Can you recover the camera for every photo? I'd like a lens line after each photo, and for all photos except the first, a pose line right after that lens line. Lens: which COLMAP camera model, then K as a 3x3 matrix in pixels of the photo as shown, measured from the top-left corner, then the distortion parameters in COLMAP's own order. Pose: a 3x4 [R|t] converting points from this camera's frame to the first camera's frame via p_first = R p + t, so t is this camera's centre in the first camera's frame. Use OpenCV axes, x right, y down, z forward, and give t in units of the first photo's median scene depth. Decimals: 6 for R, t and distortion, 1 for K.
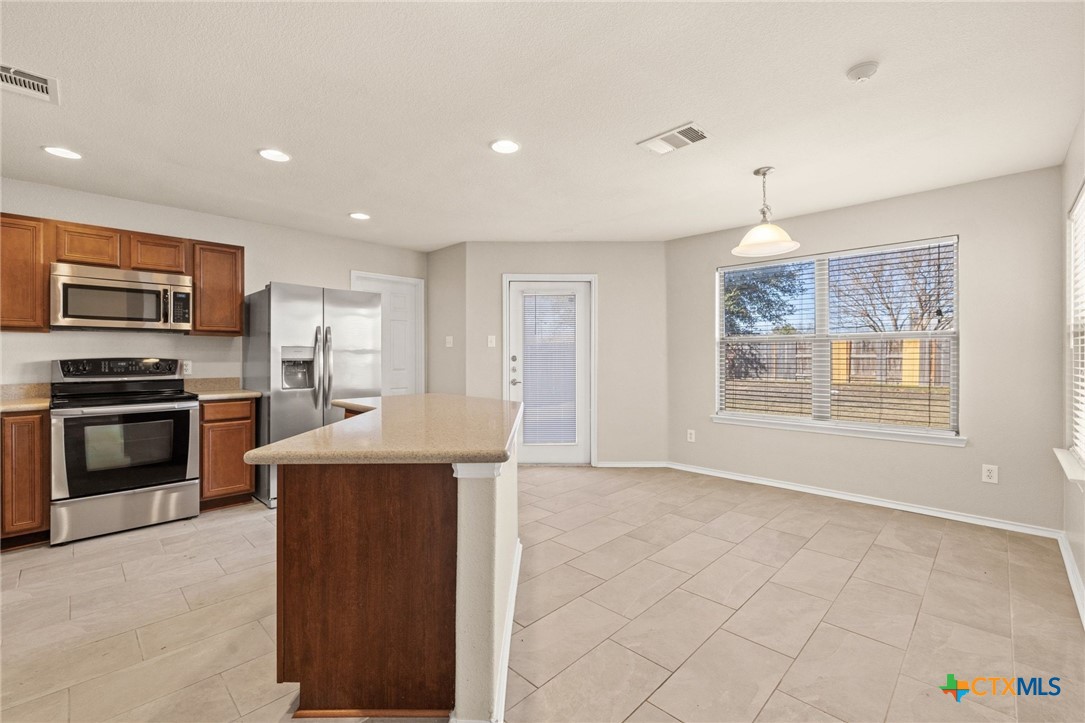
lens RADIAL K [[461.4, 0, 538.6], [0, 461.4, 355.3], [0, 0, 1]] dist [-0.000437, -0.000110]
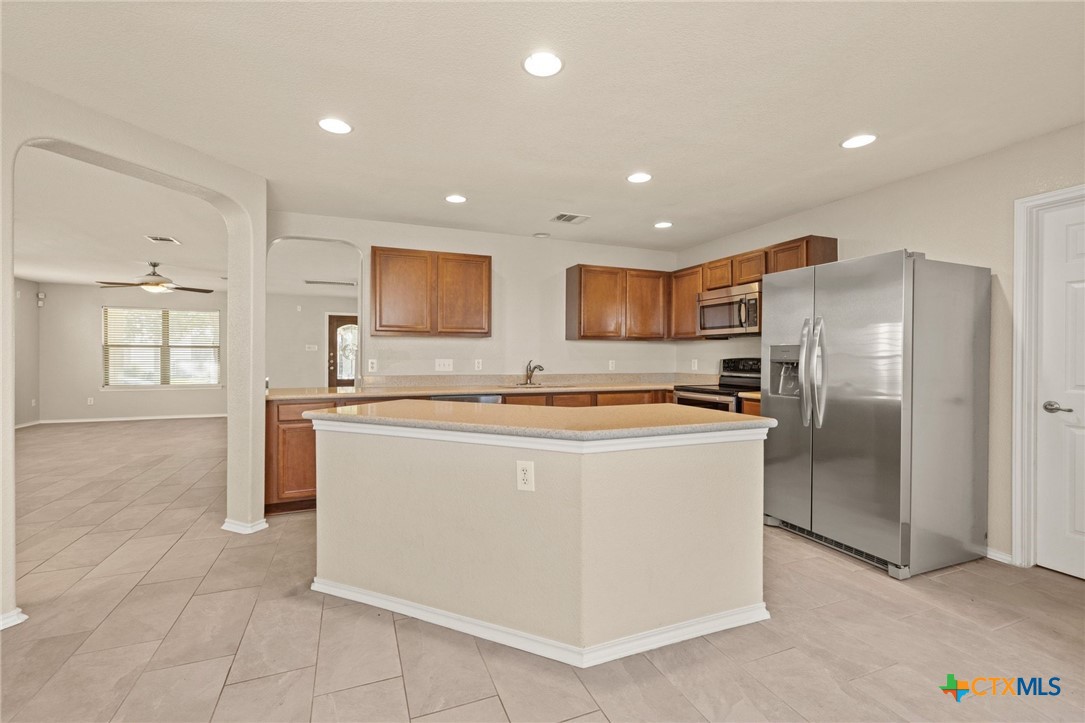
lens RADIAL K [[461.4, 0, 538.6], [0, 461.4, 355.3], [0, 0, 1]] dist [-0.000437, -0.000110]
pose [[-0.390741, 0.001370, -0.920500, 0.477017], [-0.000951, 0.999998, 0.001892, -0.002668], [0.920500, 0.001615, -0.390739, 1.025082]]
